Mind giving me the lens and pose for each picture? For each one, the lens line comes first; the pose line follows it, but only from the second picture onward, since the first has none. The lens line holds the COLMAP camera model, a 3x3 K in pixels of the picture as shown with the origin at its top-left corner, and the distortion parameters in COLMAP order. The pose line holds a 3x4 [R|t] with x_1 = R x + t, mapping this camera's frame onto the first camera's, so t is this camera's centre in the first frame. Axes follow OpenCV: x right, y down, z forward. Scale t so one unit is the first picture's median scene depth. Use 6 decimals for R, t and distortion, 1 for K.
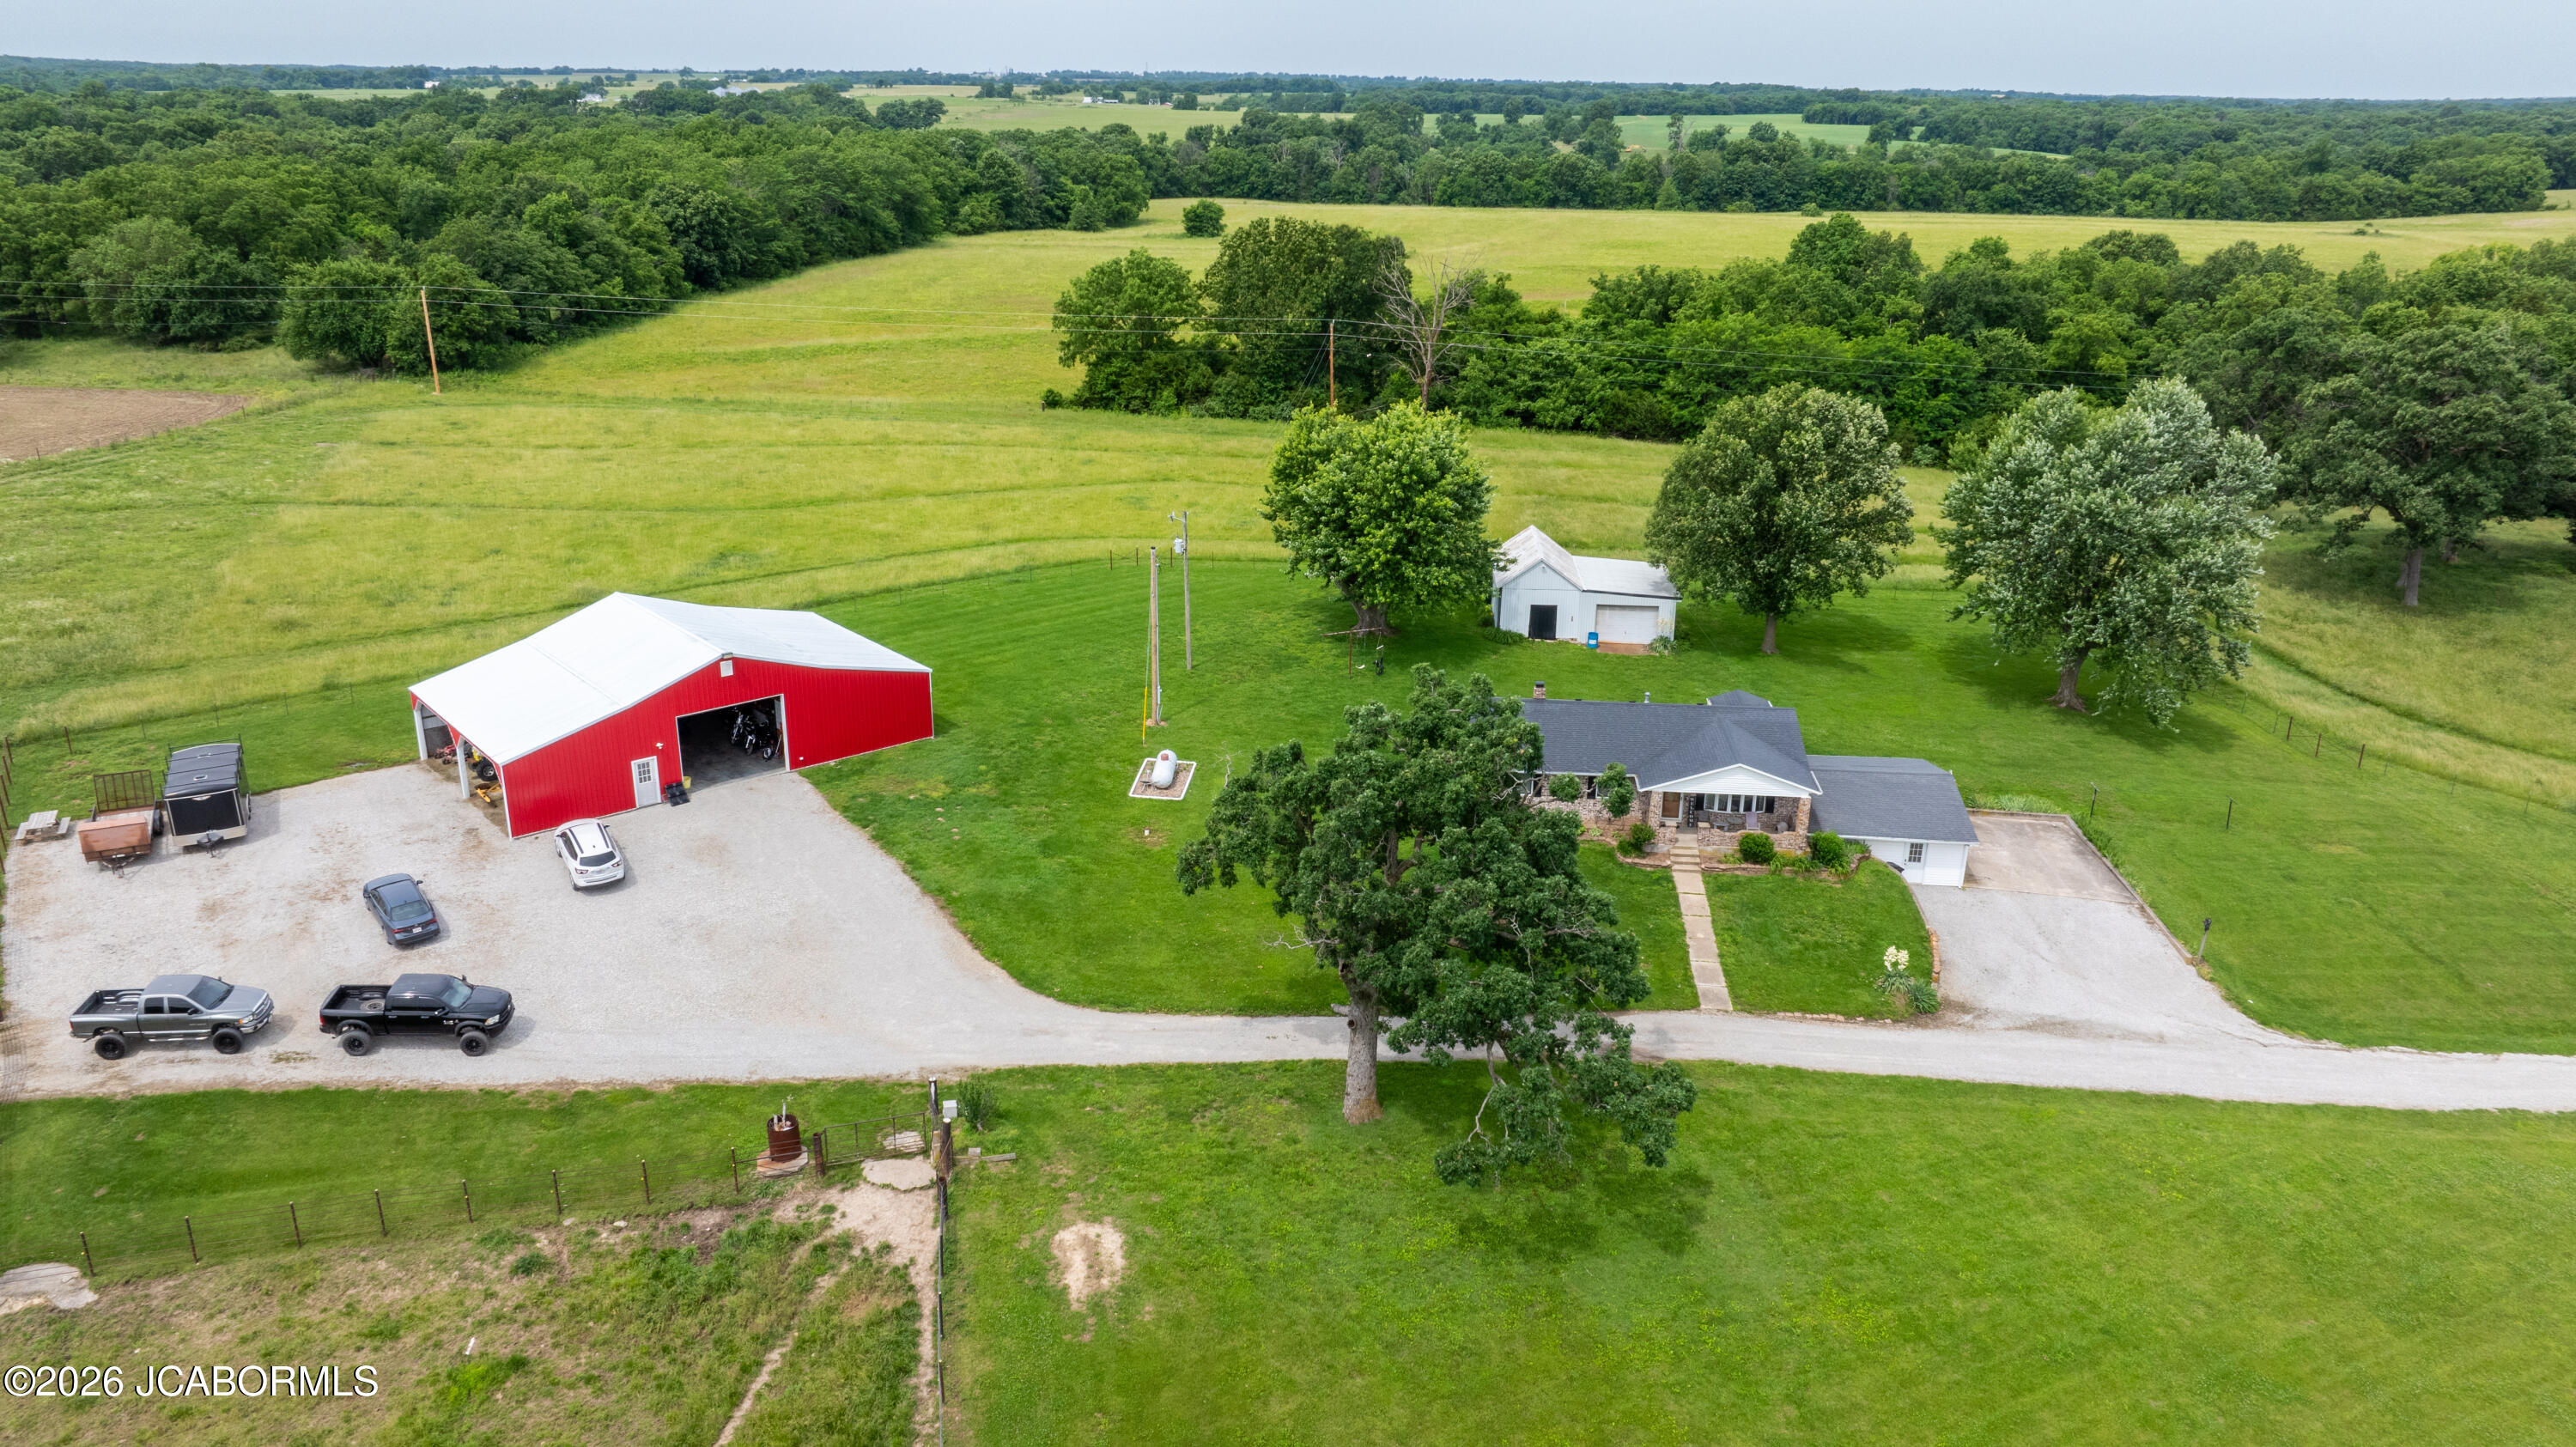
lens RADIAL K [[1816.5, 0, 1296.8], [0, 1816.5, 693.4], [0, 0, 1]] dist [-0.016701, 0.004476]
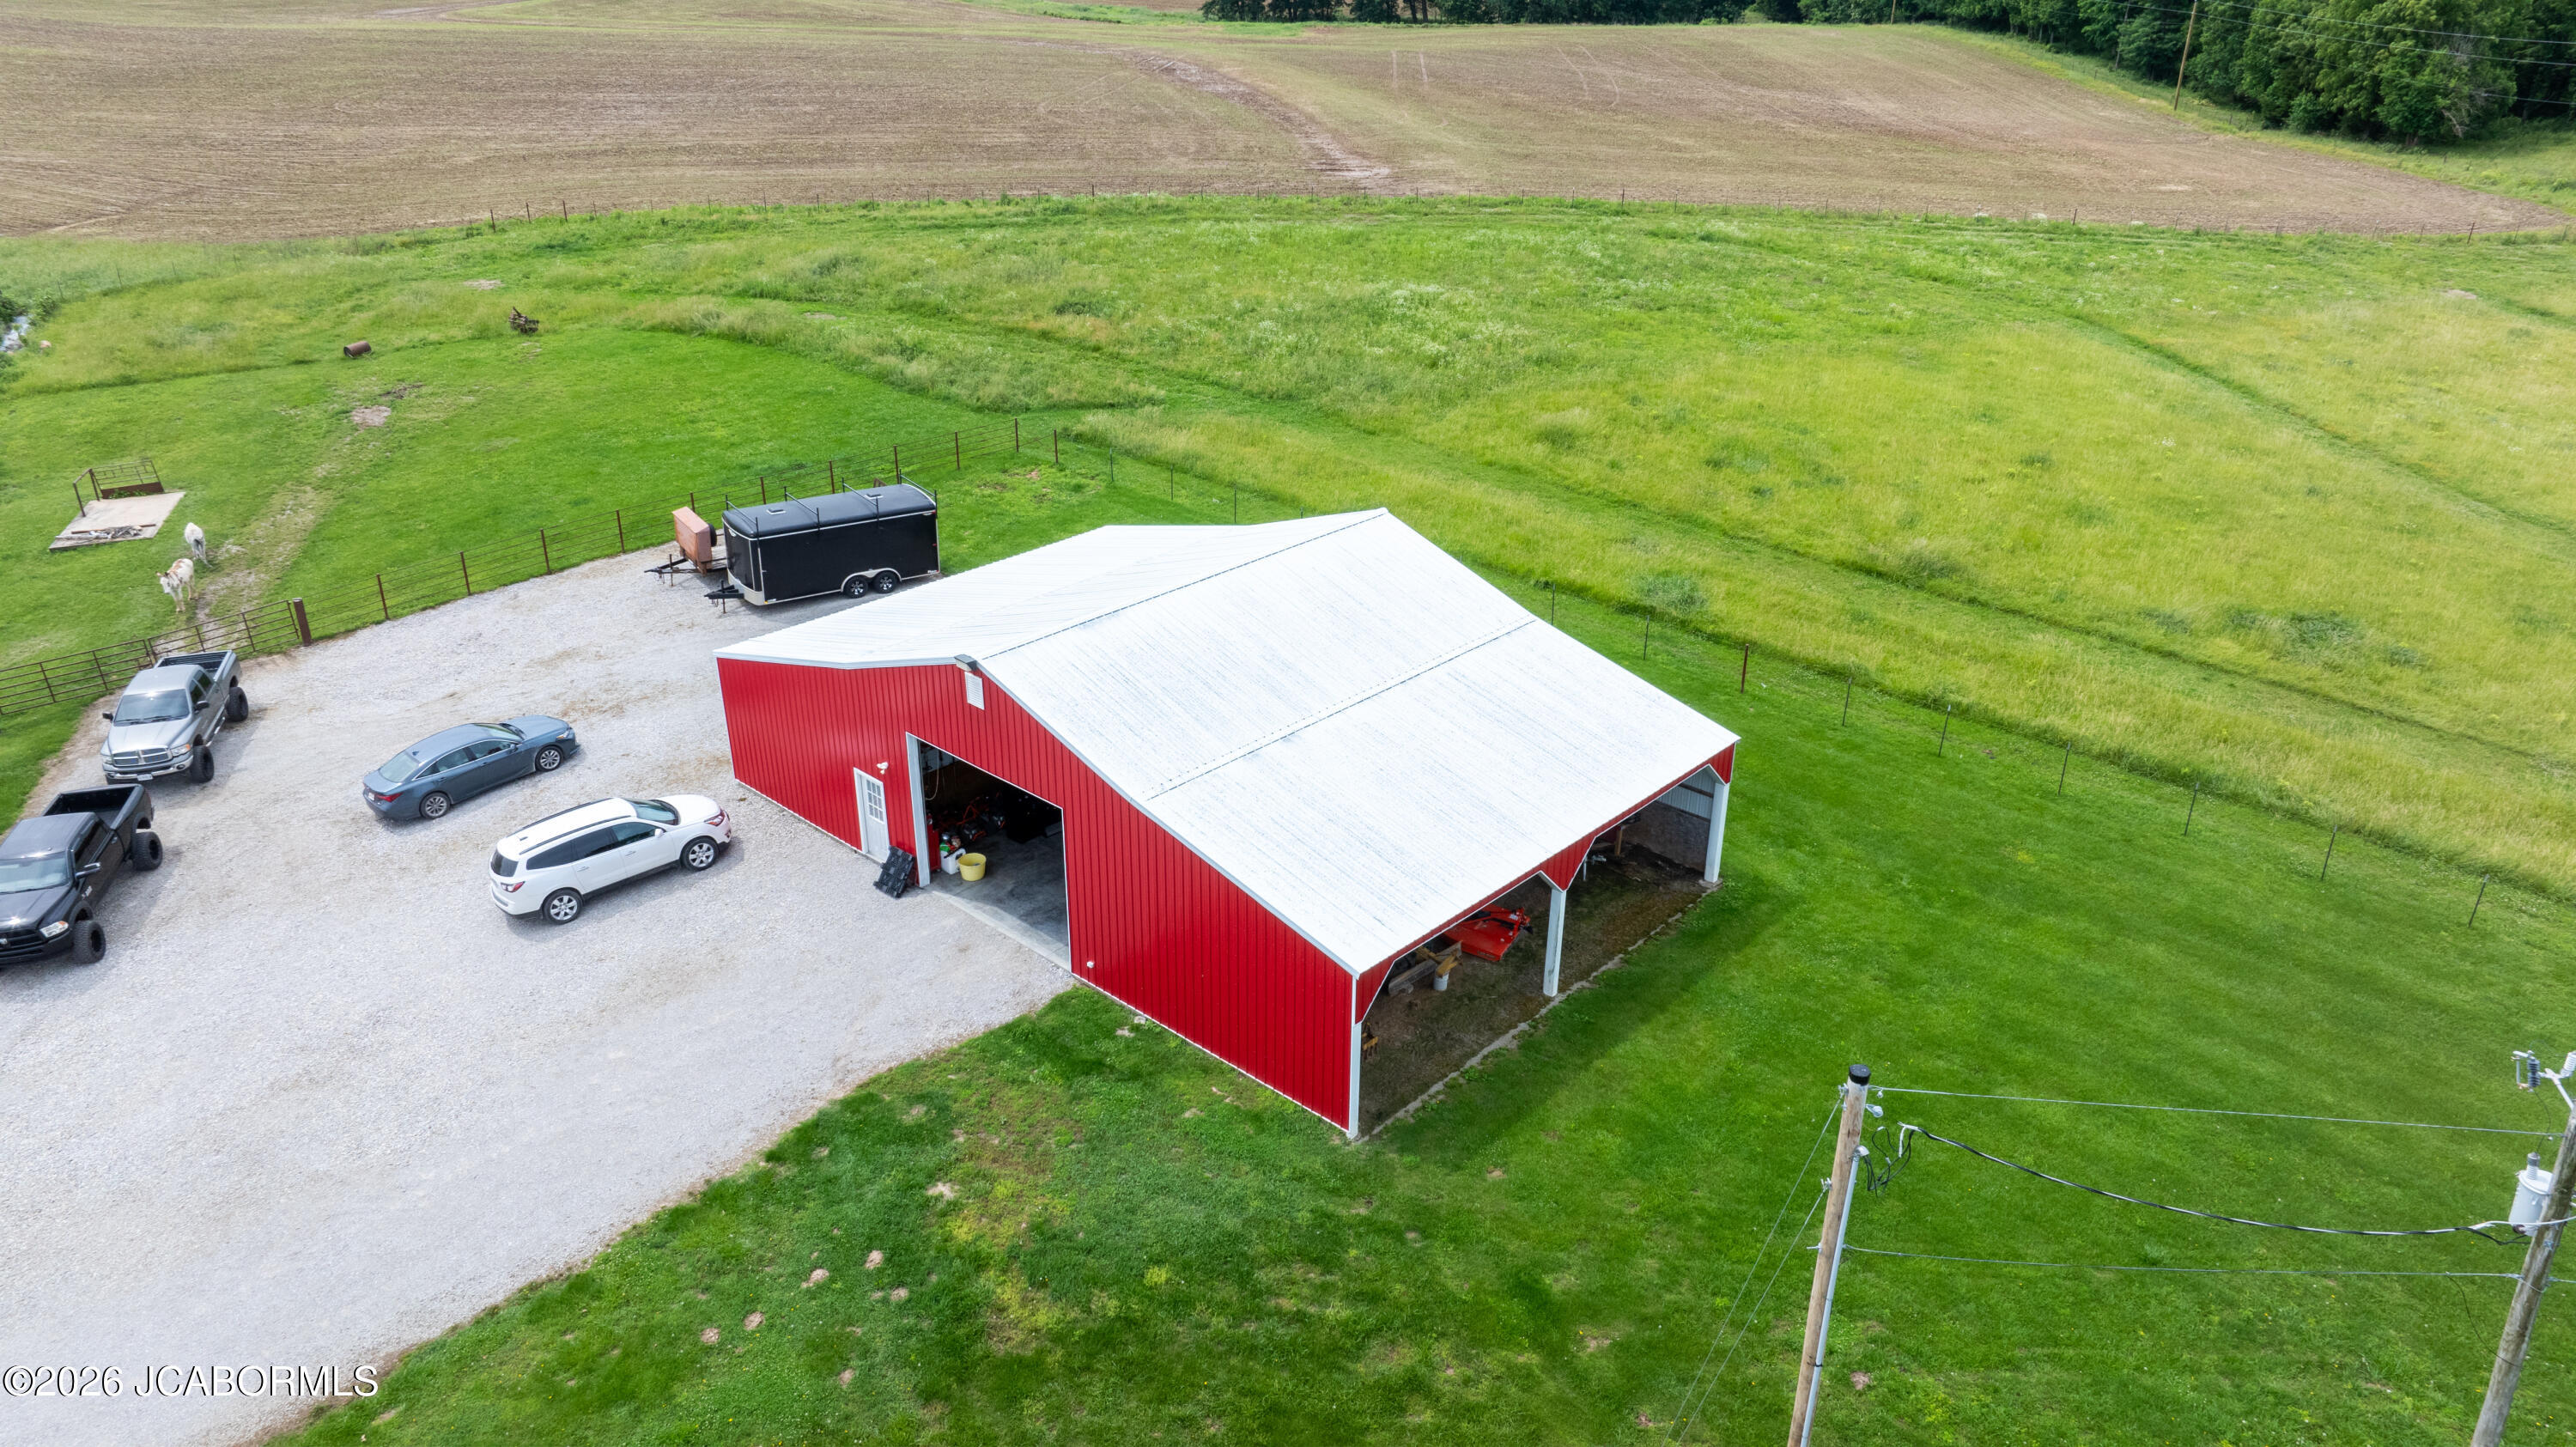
lens RADIAL K [[1811.1, 0, 1302.2], [0, 1811.1, 722.9], [0, 0, 1]] dist [-0.033962, 0.036148]
pose [[0.122018, 0.411809, -0.903064, 0.076338], [-0.324108, 0.876517, 0.355911, -0.144902], [0.938118, 0.249263, 0.240421, 0.735913]]
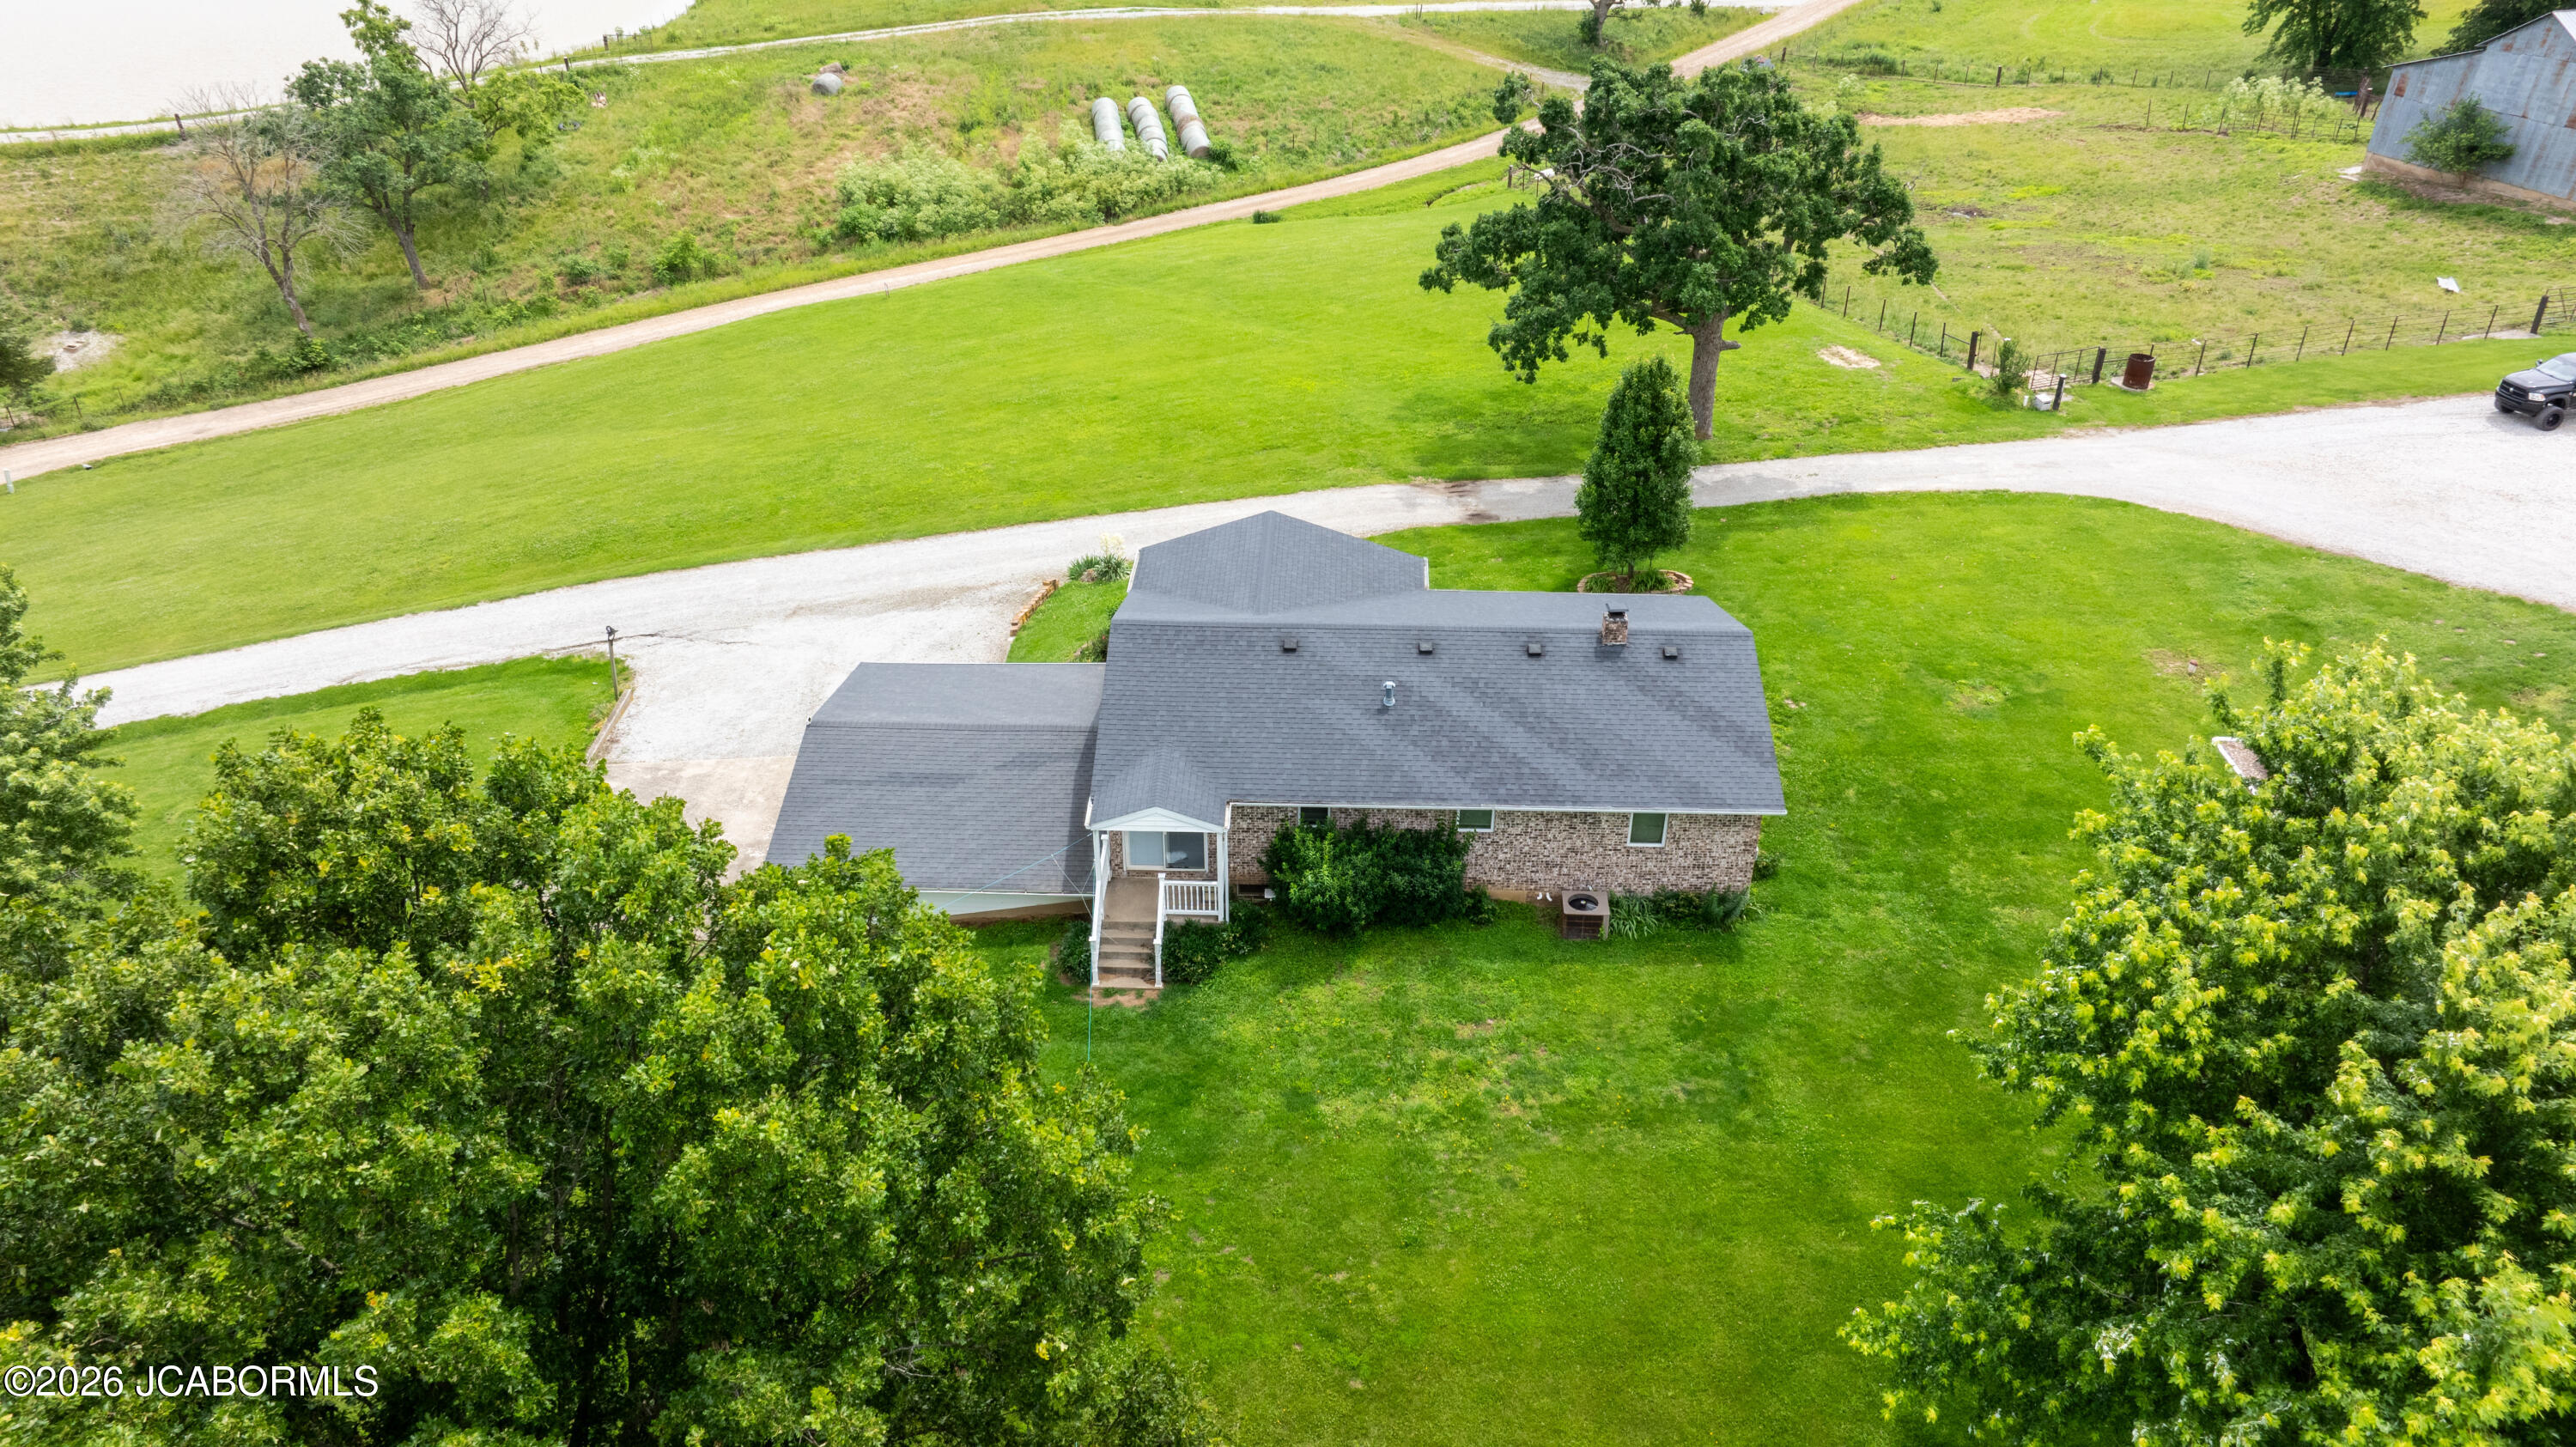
lens RADIAL K [[1811.1, 0, 1302.2], [0, 1811.1, 722.9], [0, 0, 1]] dist [-0.033962, 0.036148]
pose [[-0.998110, 0.009495, -0.060718, 0.197840], [-0.040740, 0.637477, 0.769392, -0.284758], [0.046012, 0.770411, -0.635885, 1.056136]]
